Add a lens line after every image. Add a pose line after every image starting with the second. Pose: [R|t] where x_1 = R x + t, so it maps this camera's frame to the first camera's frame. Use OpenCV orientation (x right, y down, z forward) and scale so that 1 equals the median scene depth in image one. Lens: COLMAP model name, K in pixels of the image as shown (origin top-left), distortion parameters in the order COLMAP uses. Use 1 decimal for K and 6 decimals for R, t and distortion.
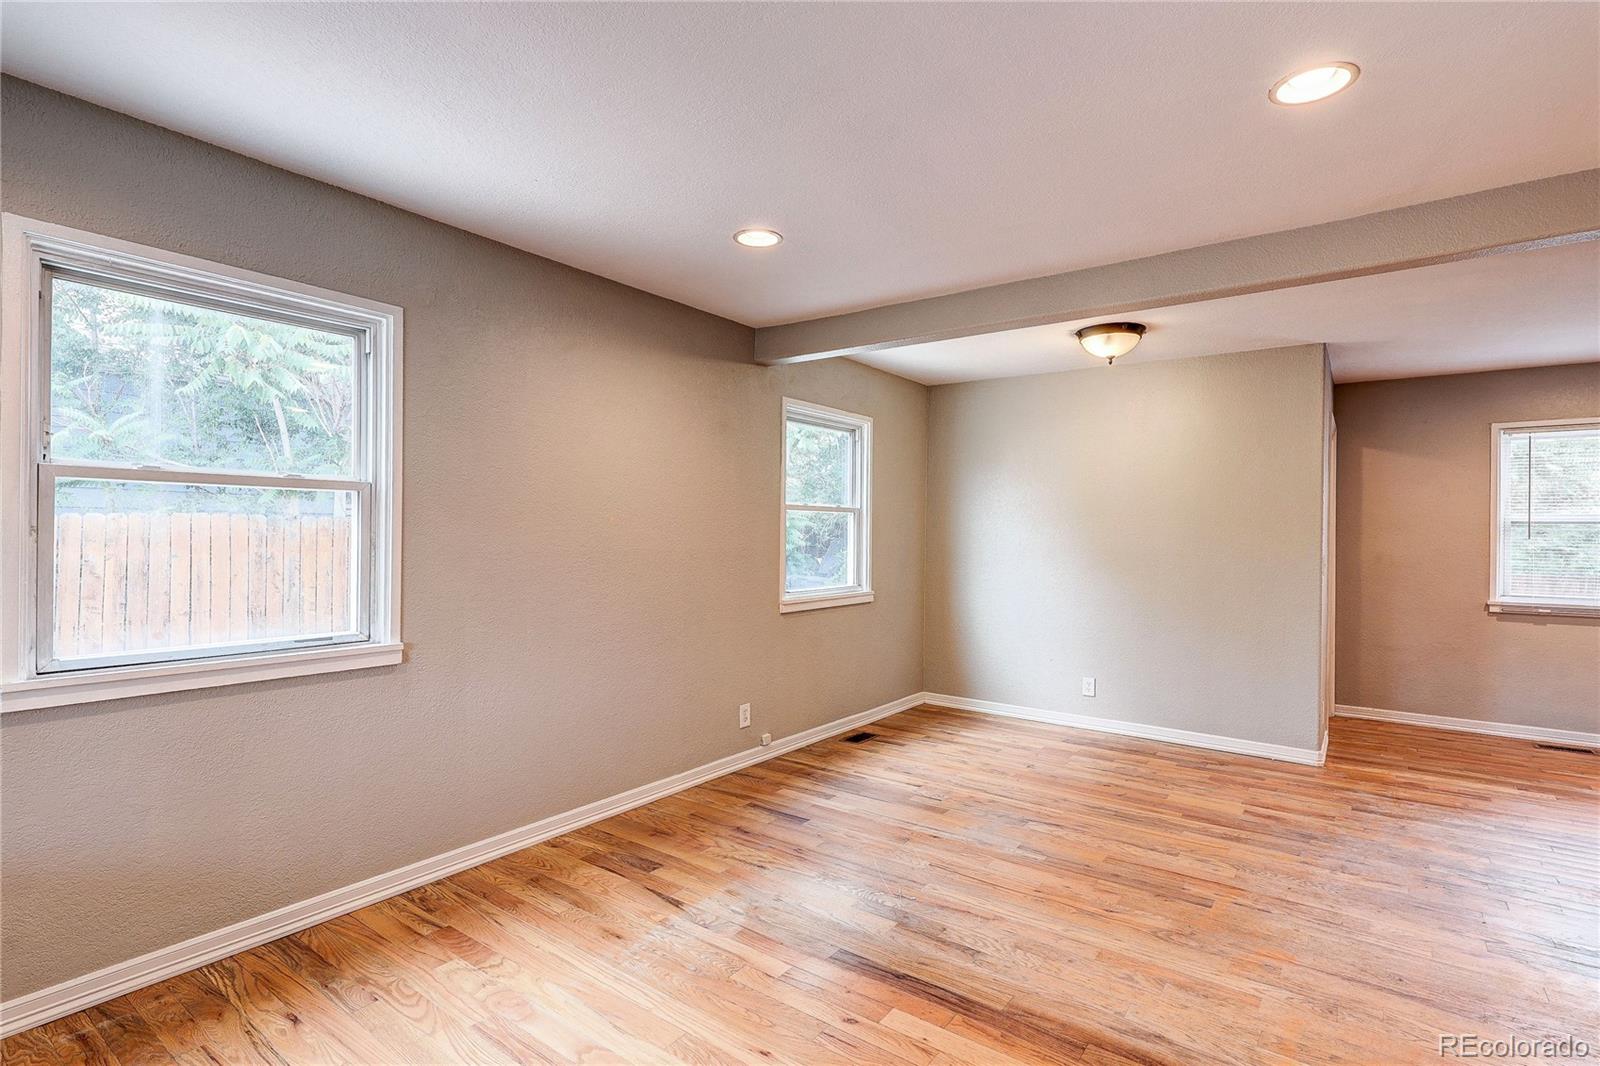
lens RADIAL K [[765.6, 0, 806.5], [0, 765.6, 535.1], [0, 0, 1]] dist [-0.001249, 0.000386]
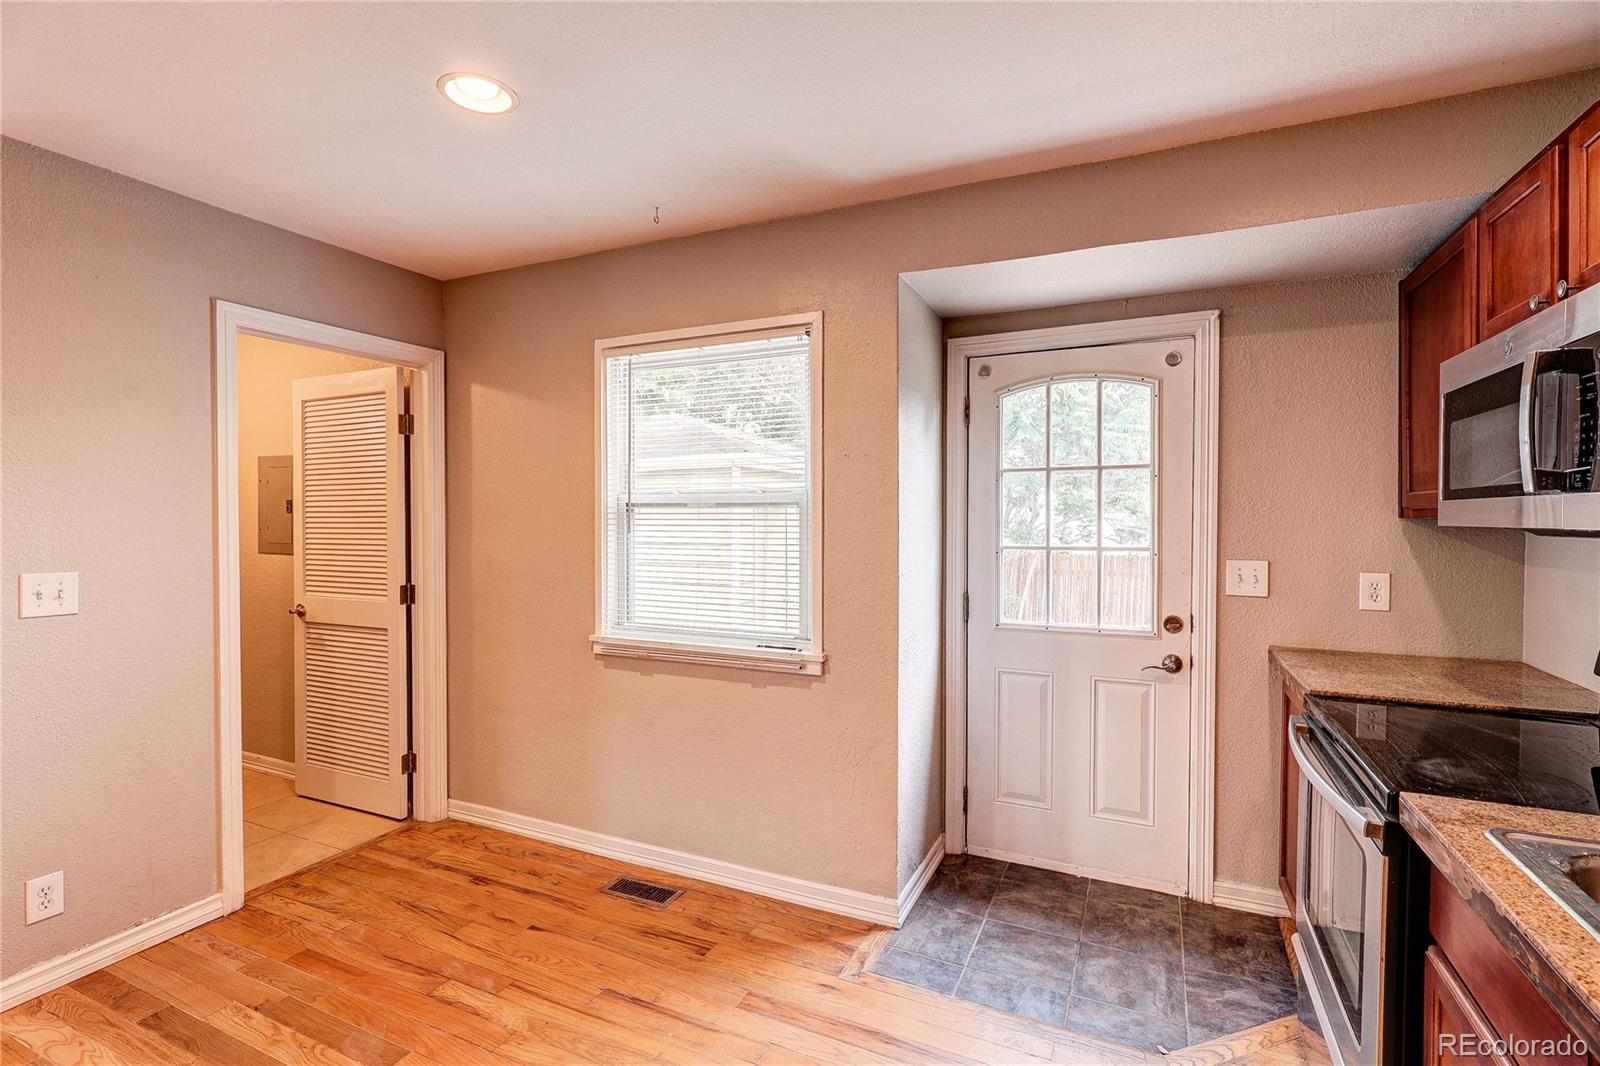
lens RADIAL K [[740.9, 0, 801.2], [0, 740.9, 524.7], [0, 0, 1]] dist [-0.002524, 0.000155]
pose [[0.979435, -0.010331, 0.201497, 1.110799], [0.007974, 0.999890, 0.012509, -0.008214], [-0.201604, -0.010645, 0.979409, 0.470183]]
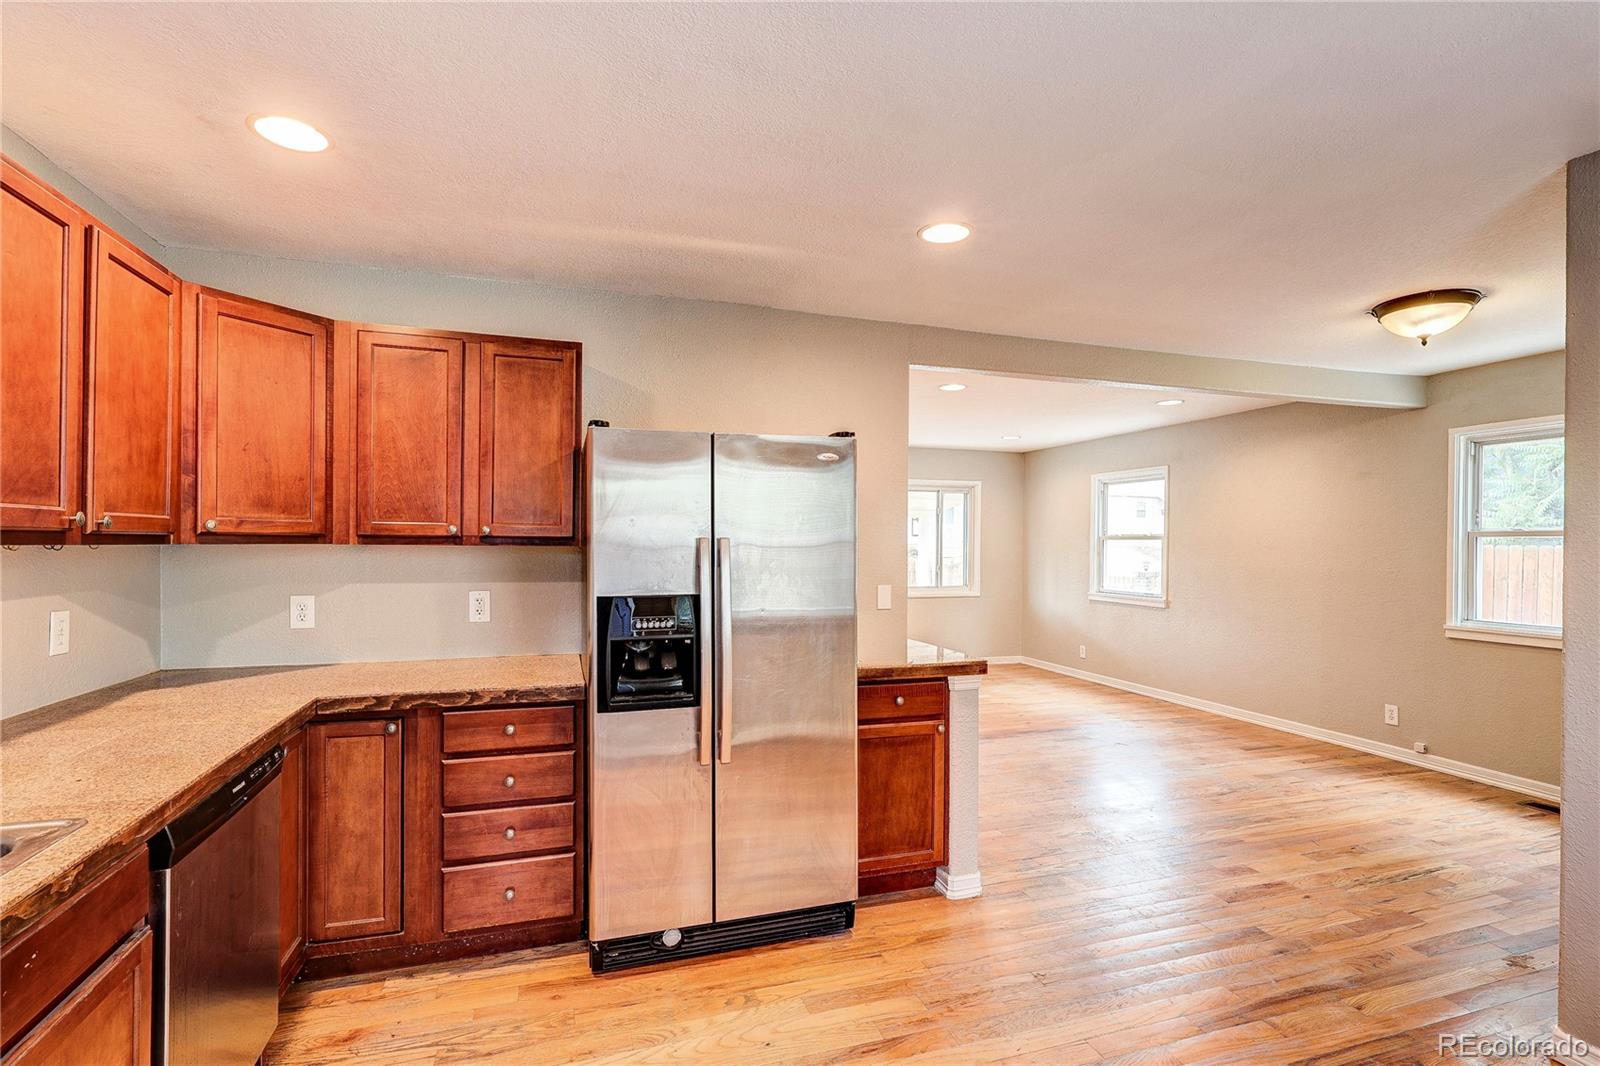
lens RADIAL K [[761.7, 0, 801.3], [0, 761.7, 543.8], [0, 0, 1]] dist [-0.003132, -0.000124]
pose [[-0.572340, -0.010695, -0.819947, 1.355294], [-0.011443, 0.999922, -0.005055, -0.008908], [0.819937, 0.006490, -0.572418, 0.901335]]
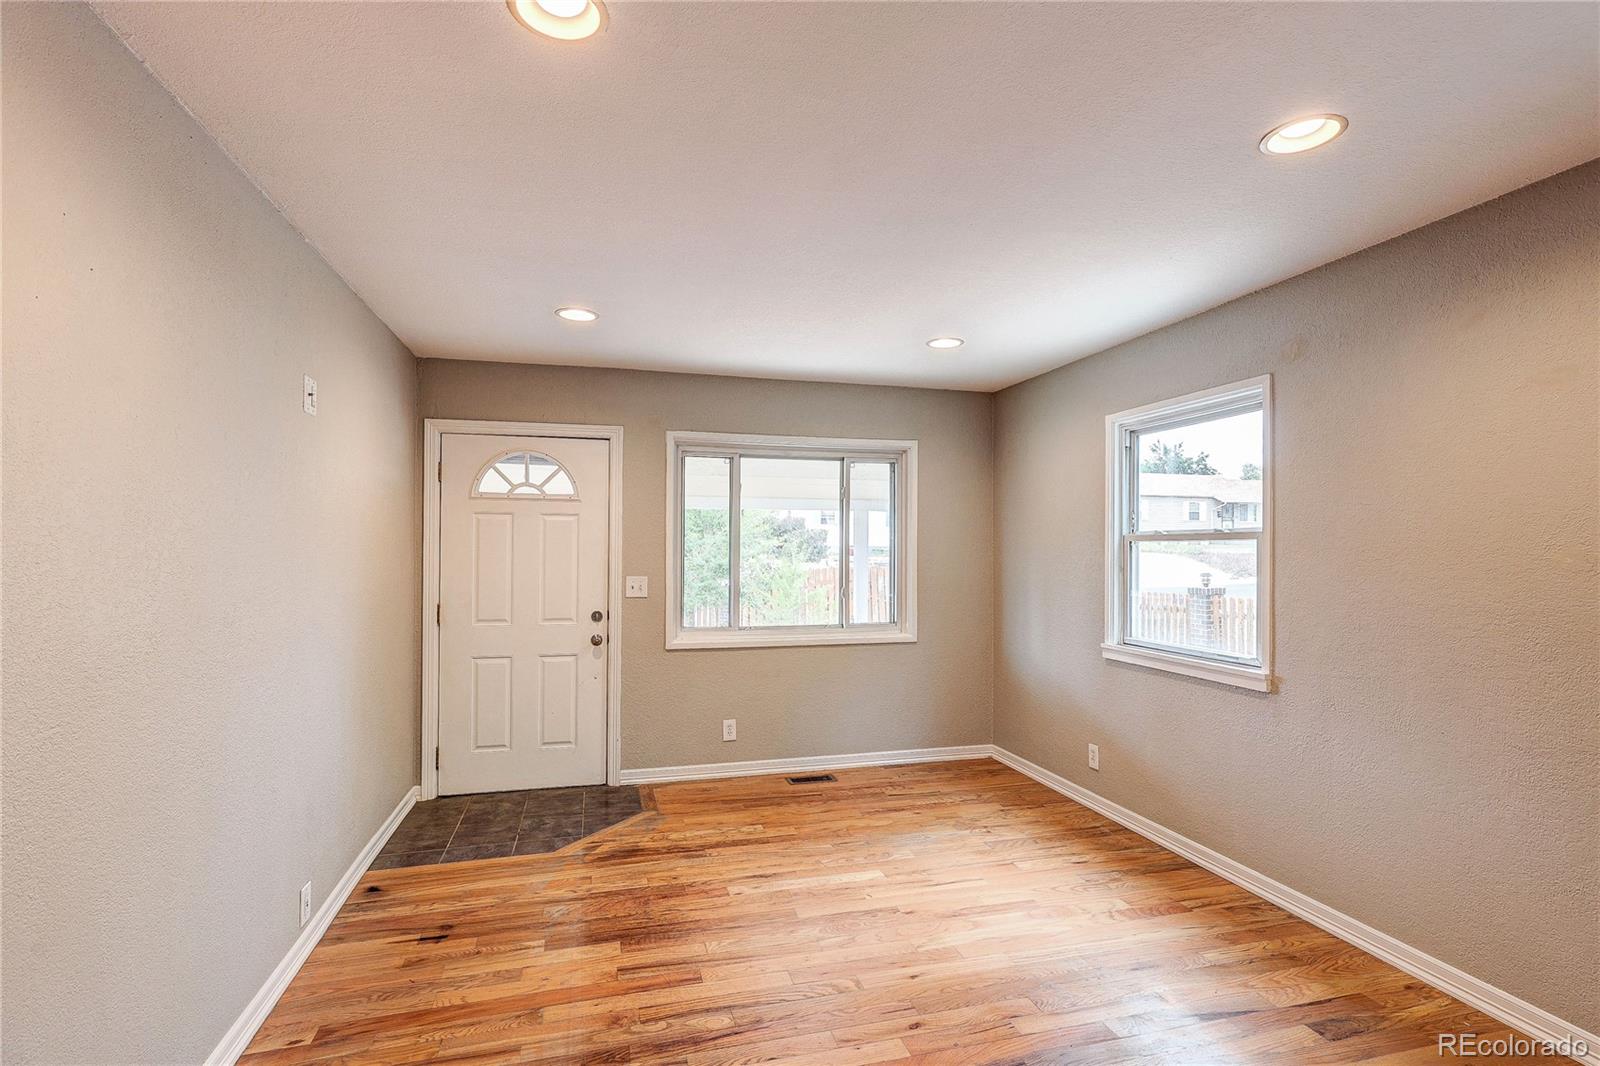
lens RADIAL K [[765.6, 0, 806.5], [0, 765.6, 535.1], [0, 0, 1]] dist [-0.001249, 0.000386]
pose [[-0.610961, -0.025811, -0.791240, 0.479007], [-0.009917, 0.999639, -0.024952, -0.016384], [0.791599, -0.007398, -0.610996, 0.719266]]
